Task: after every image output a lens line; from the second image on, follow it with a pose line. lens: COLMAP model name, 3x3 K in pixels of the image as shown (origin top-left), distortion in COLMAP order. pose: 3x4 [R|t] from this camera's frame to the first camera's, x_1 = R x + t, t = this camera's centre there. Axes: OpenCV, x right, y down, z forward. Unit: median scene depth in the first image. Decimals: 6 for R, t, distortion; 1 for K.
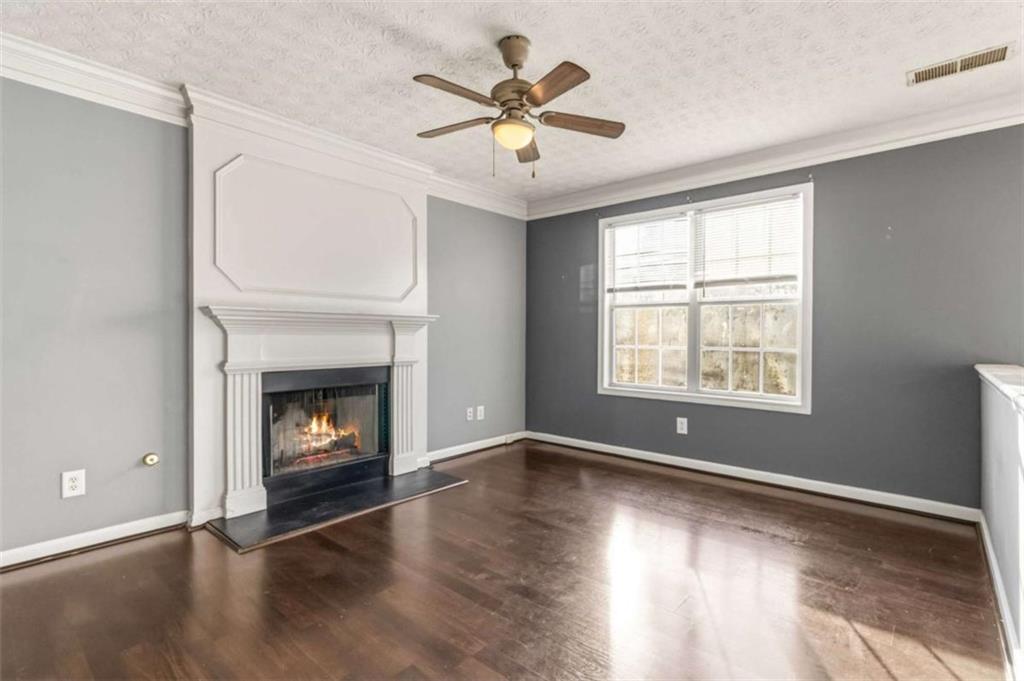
lens RADIAL K [[473.9, 0, 512.0], [0, 473.9, 340.5], [0, 0, 1]] dist [-0.000105, 0.000350]
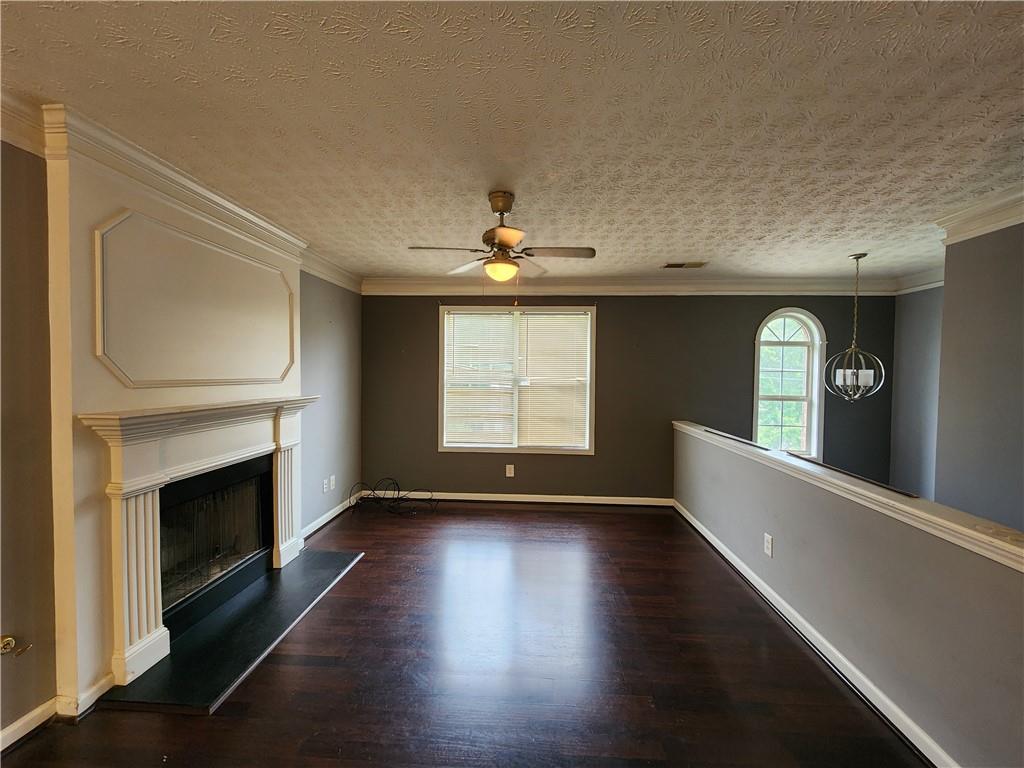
lens RADIAL K [[418.0, 0, 507.1], [0, 418.0, 389.5], [0, 0, 1]] dist [-0.000883, -0.000153]
pose [[0.798010, -0.021291, 0.602268, -0.384284], [0.004335, 0.999553, 0.029593, -0.092615], [-0.602629, -0.021005, 0.797745, 0.070088]]
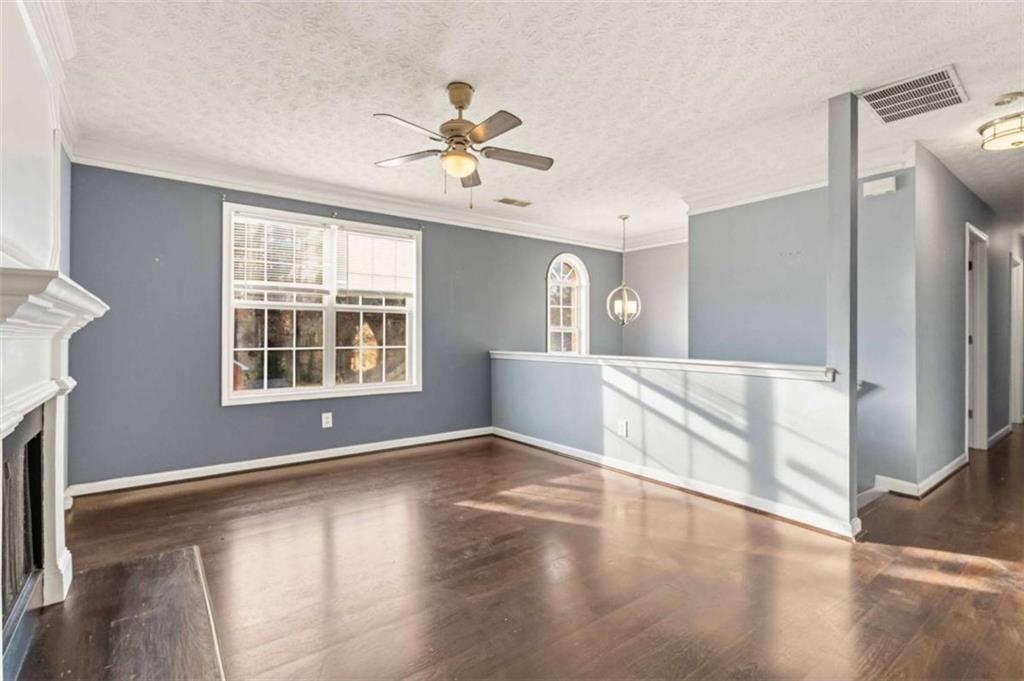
lens RADIAL K [[473.9, 0, 512.0], [0, 473.9, 340.5], [0, 0, 1]] dist [-0.000105, 0.000350]
pose [[0.213222, -0.016161, 0.976870, -0.658794], [0.013711, 0.999814, 0.013548, -0.013066], [-0.976907, 0.010505, 0.213404, 0.378371]]
